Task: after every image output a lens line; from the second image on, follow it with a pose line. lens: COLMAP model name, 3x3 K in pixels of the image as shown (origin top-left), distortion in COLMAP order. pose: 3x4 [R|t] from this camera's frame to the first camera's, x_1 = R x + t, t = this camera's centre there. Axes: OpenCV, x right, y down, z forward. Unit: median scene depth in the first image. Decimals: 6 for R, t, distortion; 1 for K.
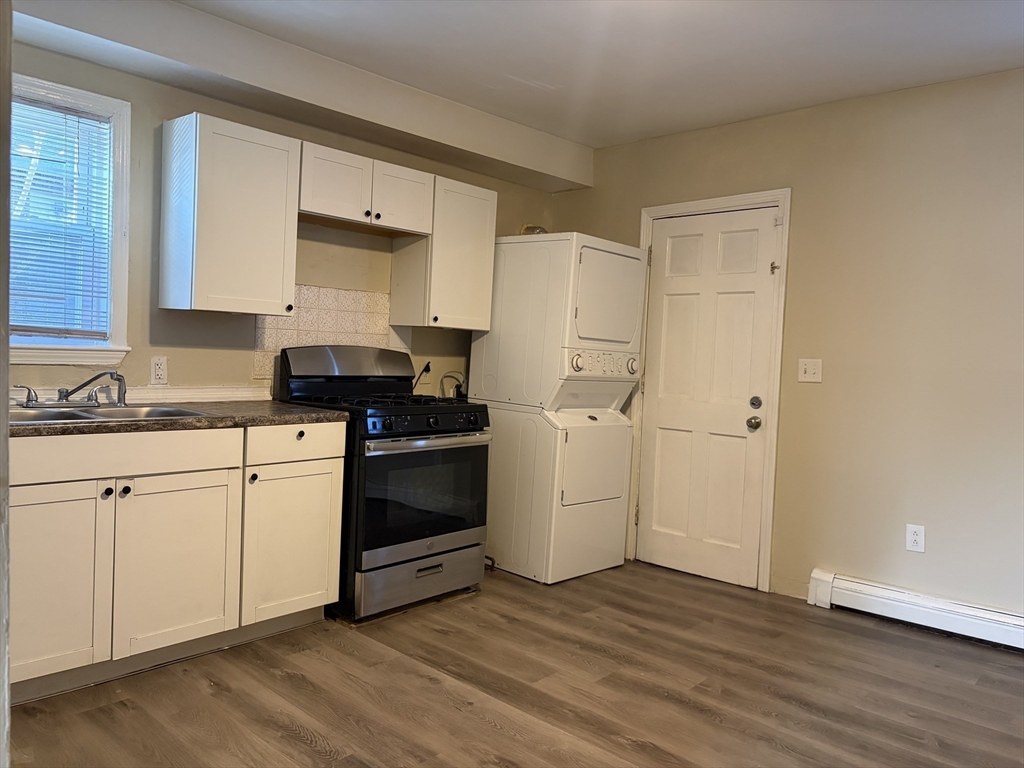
lens RADIAL K [[780.4, 0, 517.3], [0, 780.4, 385.1], [0, 0, 1]] dist [0.058877, -0.052146]
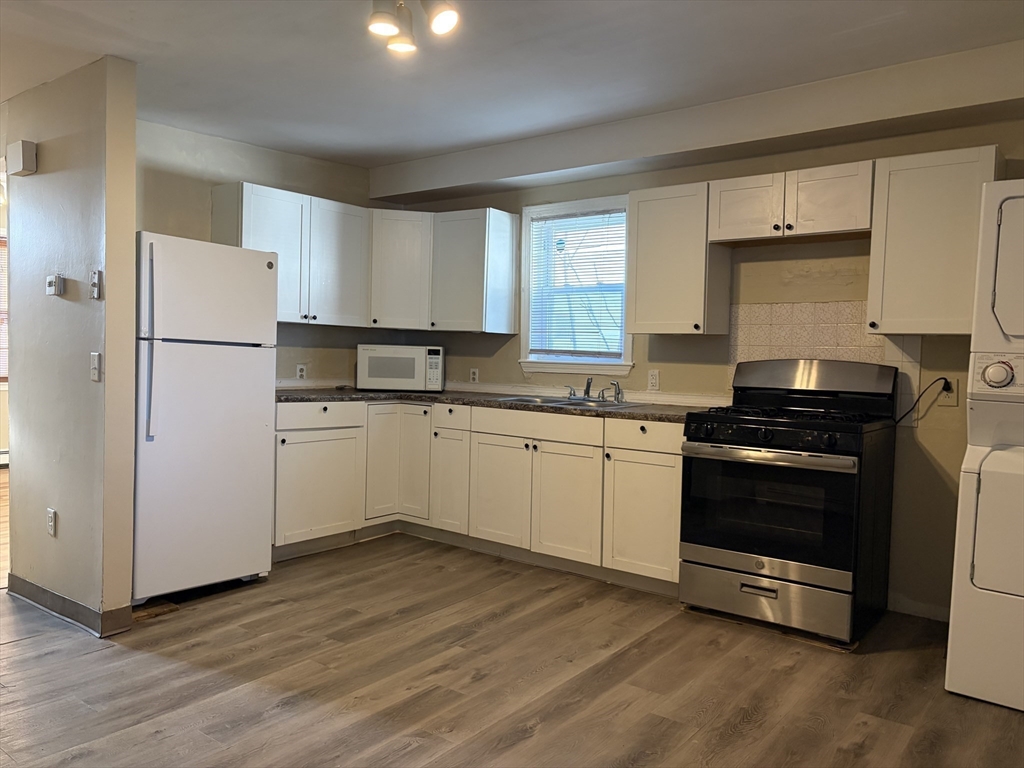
lens RADIAL K [[780.4, 0, 506.0], [0, 780.4, 383.5], [0, 0, 1]] dist [0.058877, -0.052146]
pose [[0.063246, -0.001792, -0.997996, 0.883273], [-0.064954, 0.997871, -0.005908, 0.012258], [0.995882, 0.065197, 0.062995, 0.664788]]
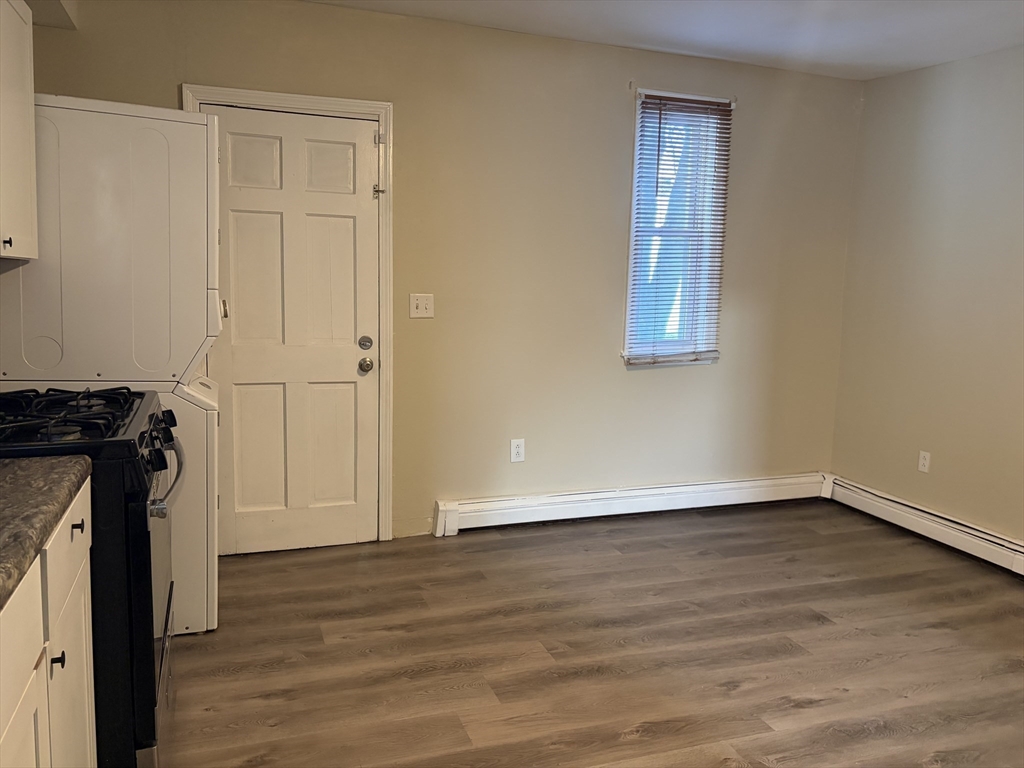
lens RADIAL K [[780.4, 0, 512.5], [0, 780.4, 382.5], [0, 0, 1]] dist [0.058877, -0.052146]
pose [[0.464299, -0.142018, 0.874218, -0.516625], [0.027274, 0.988885, 0.146160, -0.074592], [-0.885259, -0.044018, 0.463011, 0.544300]]
